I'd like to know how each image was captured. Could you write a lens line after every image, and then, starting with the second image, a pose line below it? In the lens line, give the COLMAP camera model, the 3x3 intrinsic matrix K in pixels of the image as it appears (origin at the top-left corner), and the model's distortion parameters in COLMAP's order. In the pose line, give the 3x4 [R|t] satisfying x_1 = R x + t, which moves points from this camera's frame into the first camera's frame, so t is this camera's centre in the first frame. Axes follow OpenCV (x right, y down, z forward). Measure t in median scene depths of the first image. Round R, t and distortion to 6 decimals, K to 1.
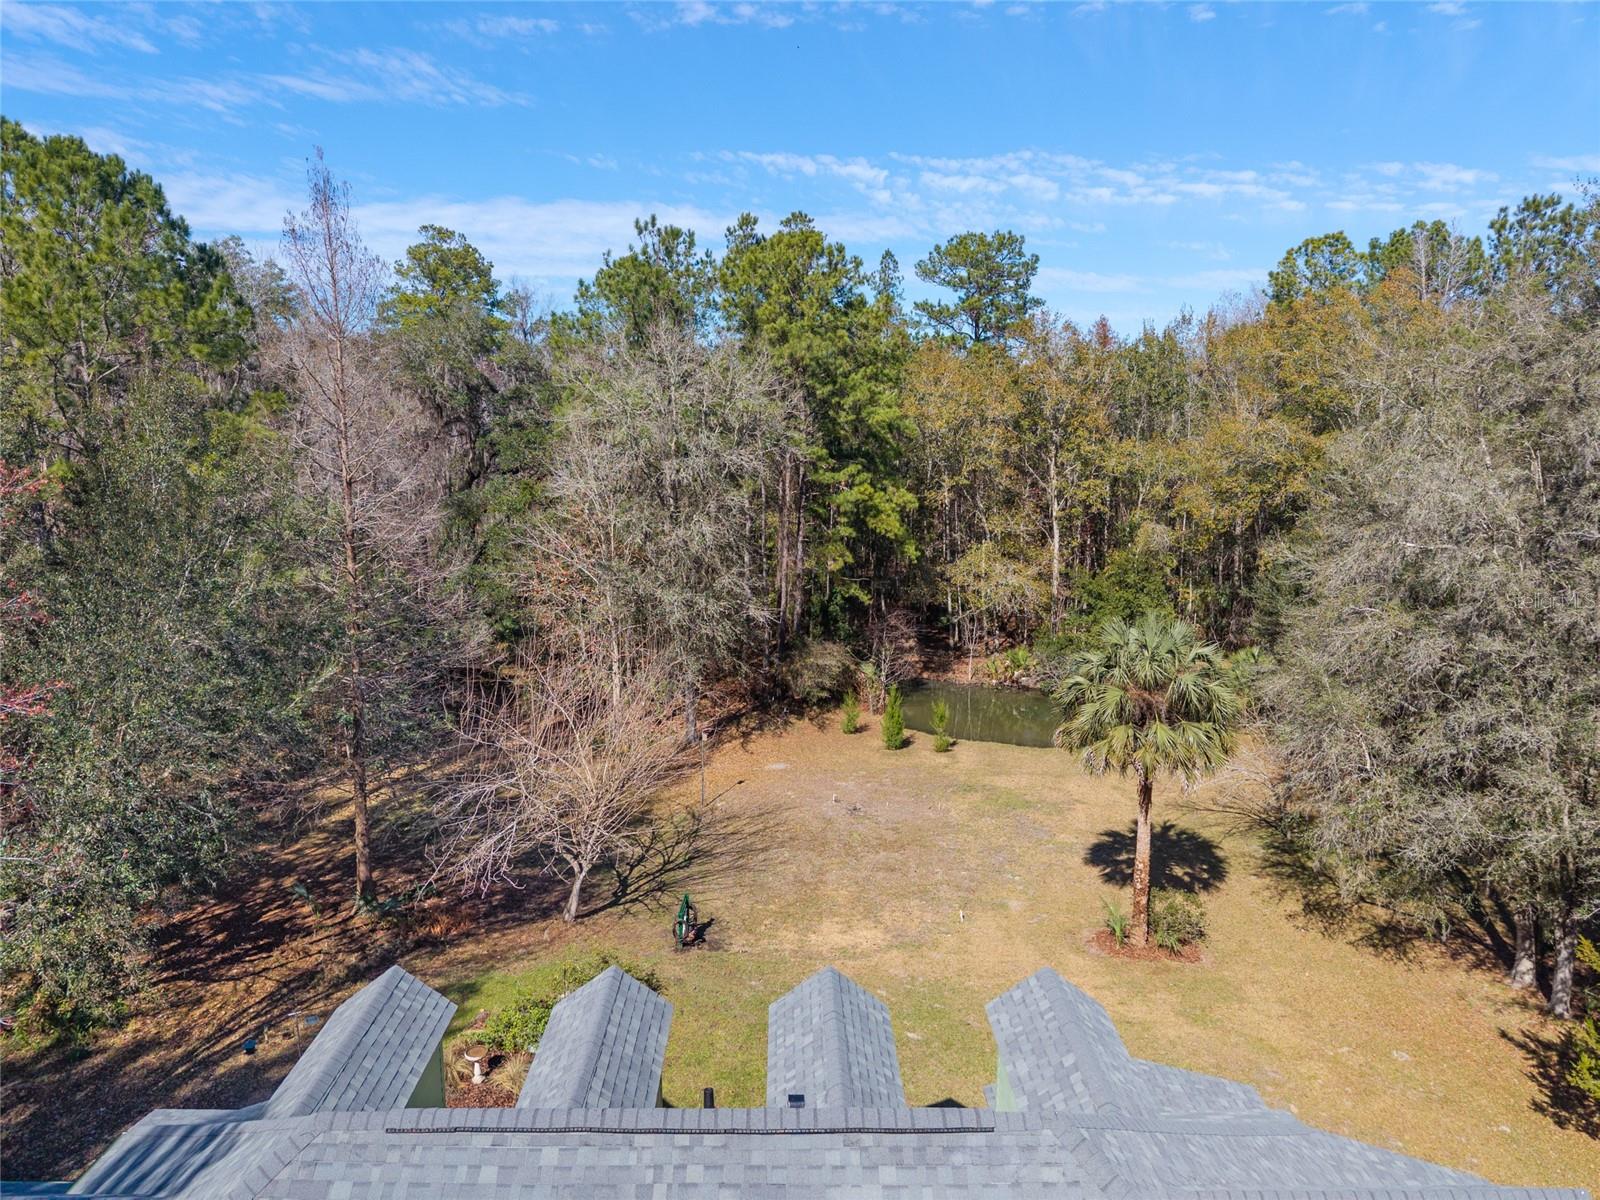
lens RADIAL K [[1067.4, 0, 772.2], [0, 1067.4, 599.6], [0, 0, 1]] dist [-0.003187, -0.004734]
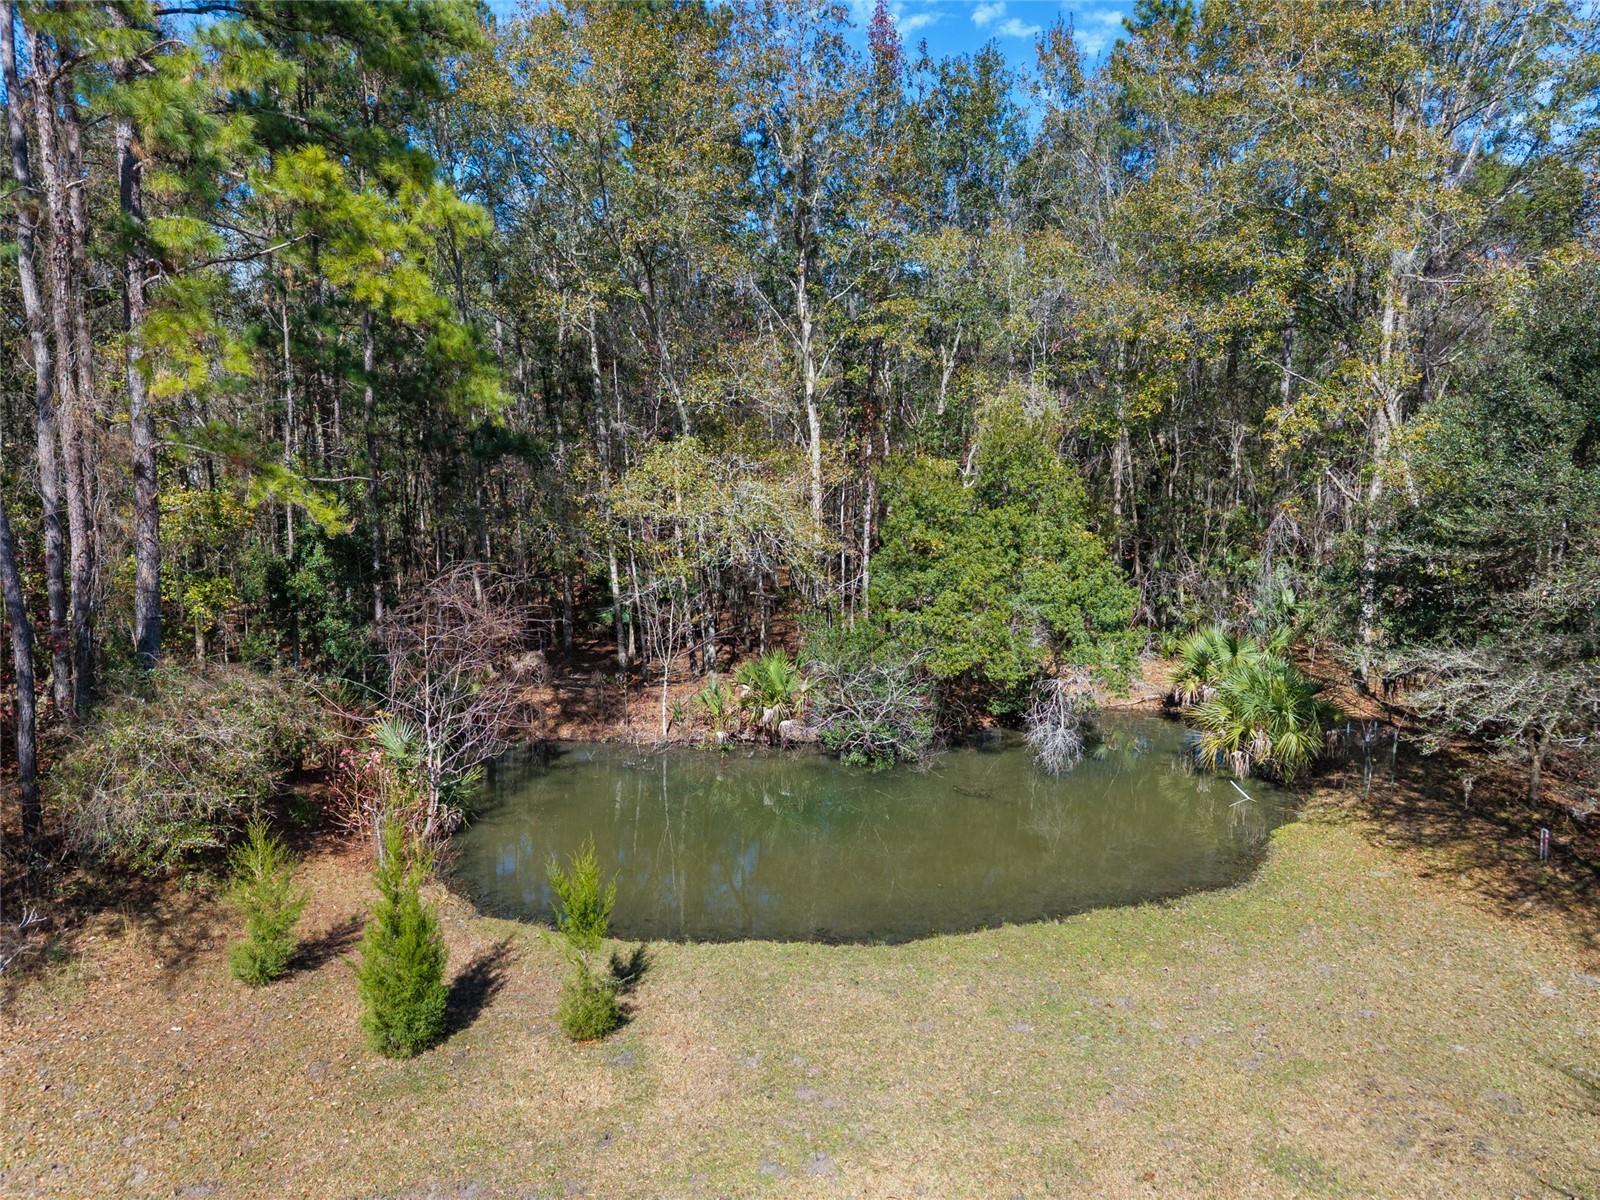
lens RADIAL K [[1067.4, 0, 772.2], [0, 1067.4, 599.6], [0, 0, 1]] dist [-0.003187, -0.004734]
pose [[0.953780, -0.045398, 0.297057, 0.099499], [0.054438, 0.998270, -0.022227, 0.031660], [-0.295534, 0.037371, 0.954601, 0.568037]]
